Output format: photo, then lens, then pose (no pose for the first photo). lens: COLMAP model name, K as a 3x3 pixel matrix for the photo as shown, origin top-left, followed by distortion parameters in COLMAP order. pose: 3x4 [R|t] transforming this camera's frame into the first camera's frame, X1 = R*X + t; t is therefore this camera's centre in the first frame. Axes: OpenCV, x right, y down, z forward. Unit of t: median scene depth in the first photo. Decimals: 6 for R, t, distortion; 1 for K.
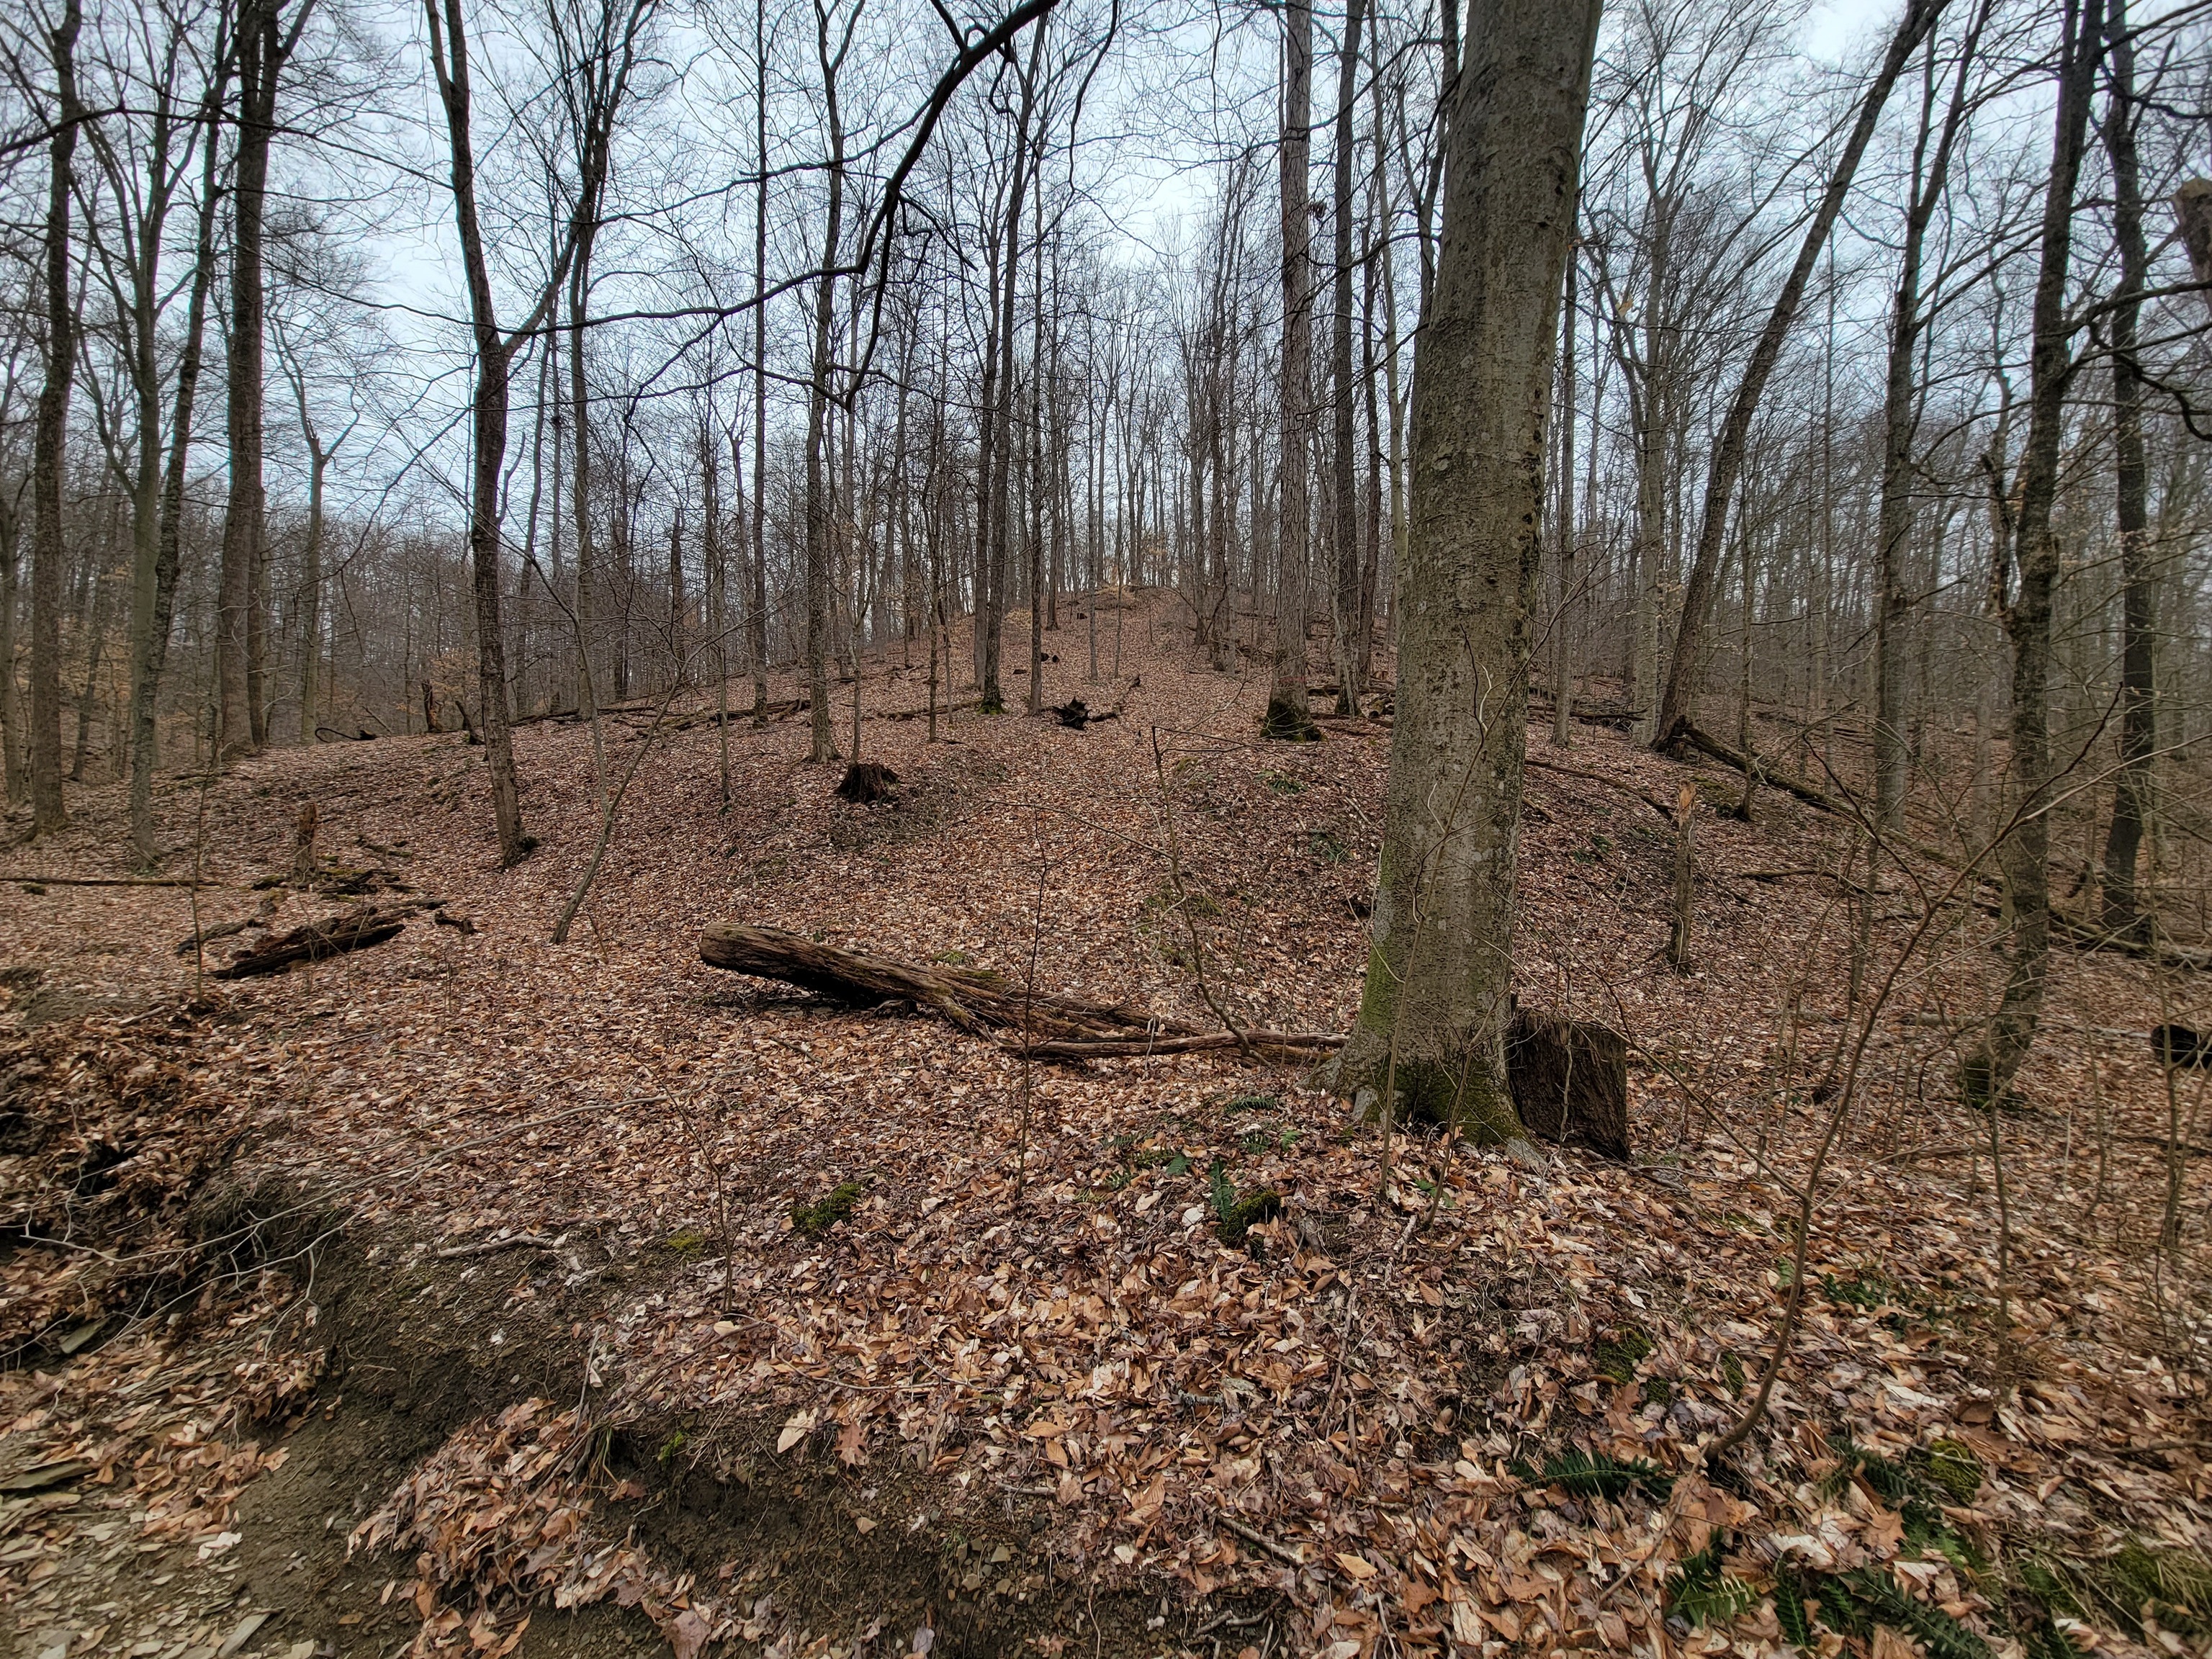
lens RADIAL K [[879.8, 0, 1106.0], [0, 879.8, 829.5], [0, 0, 1]] dist [-0.000005, -0.002400]
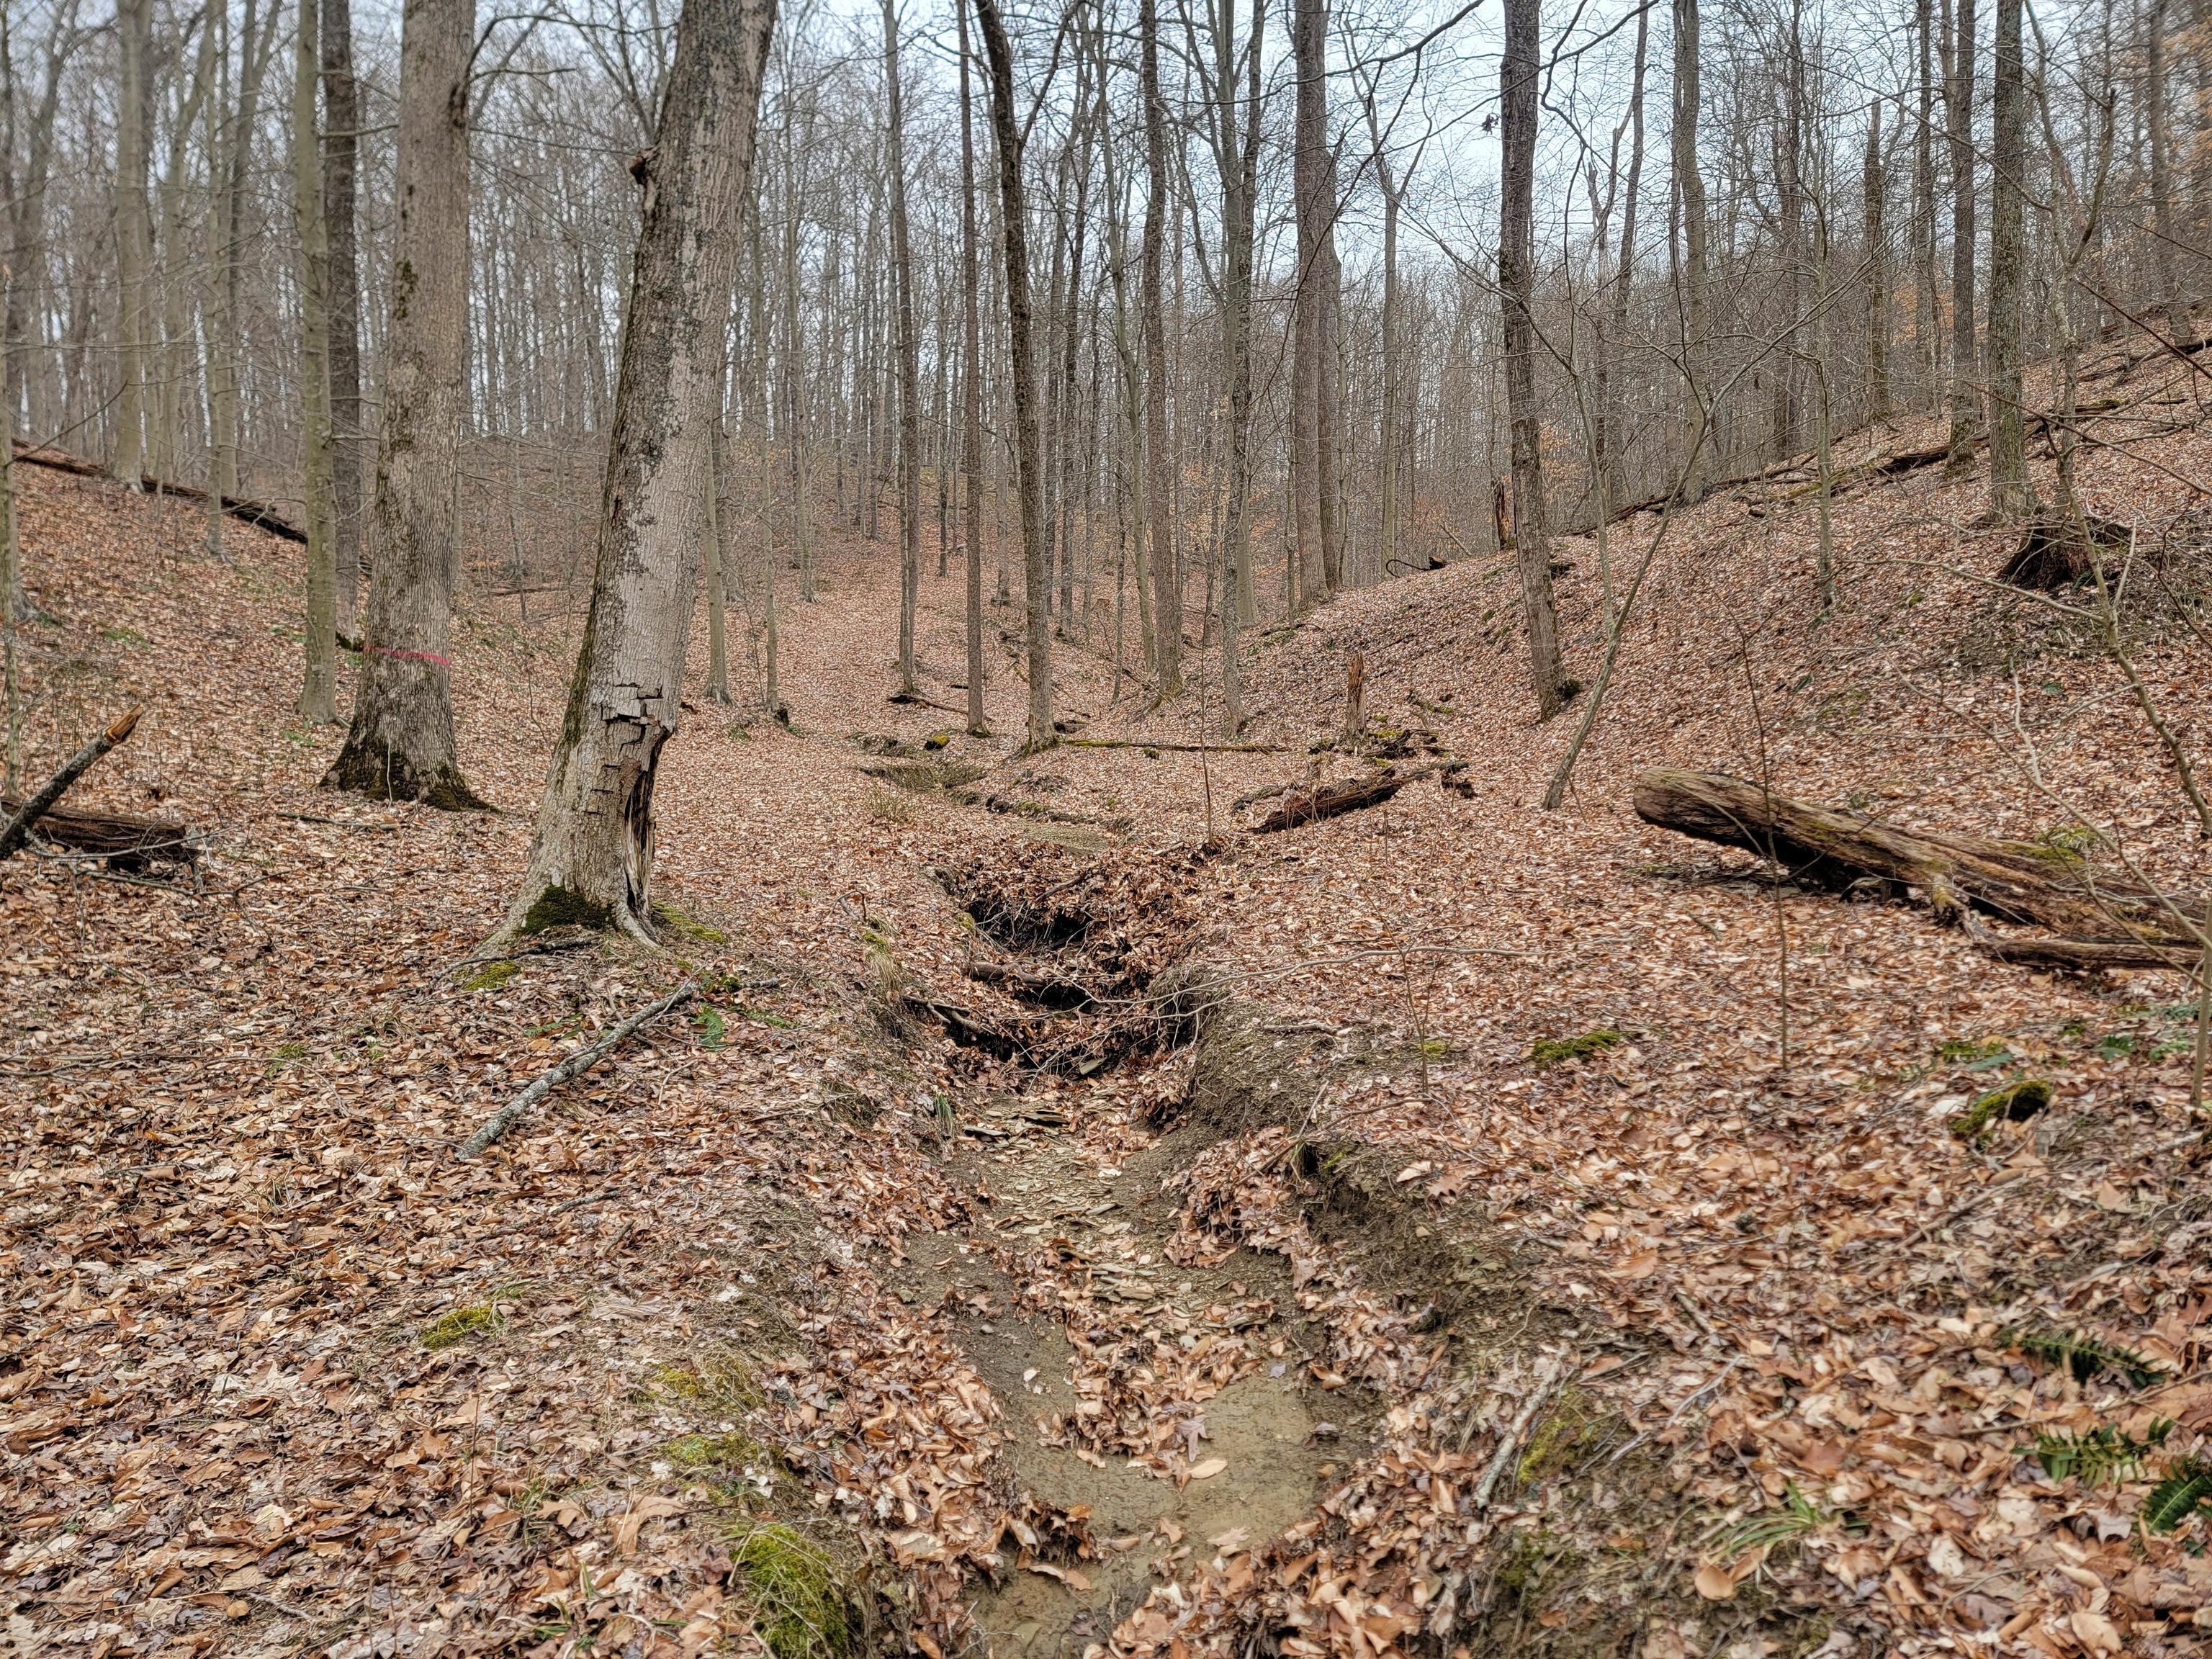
lens RADIAL K [[1446.2, 0, 1106.0], [0, 1446.2, 829.5], [0, 0, 1]] dist [0.052157, -0.001576]
pose [[0.597063, 0.045238, -0.800918, 0.113540], [0.041738, 0.995305, 0.087332, 0.013832], [0.801108, -0.085571, 0.592372, -0.043483]]
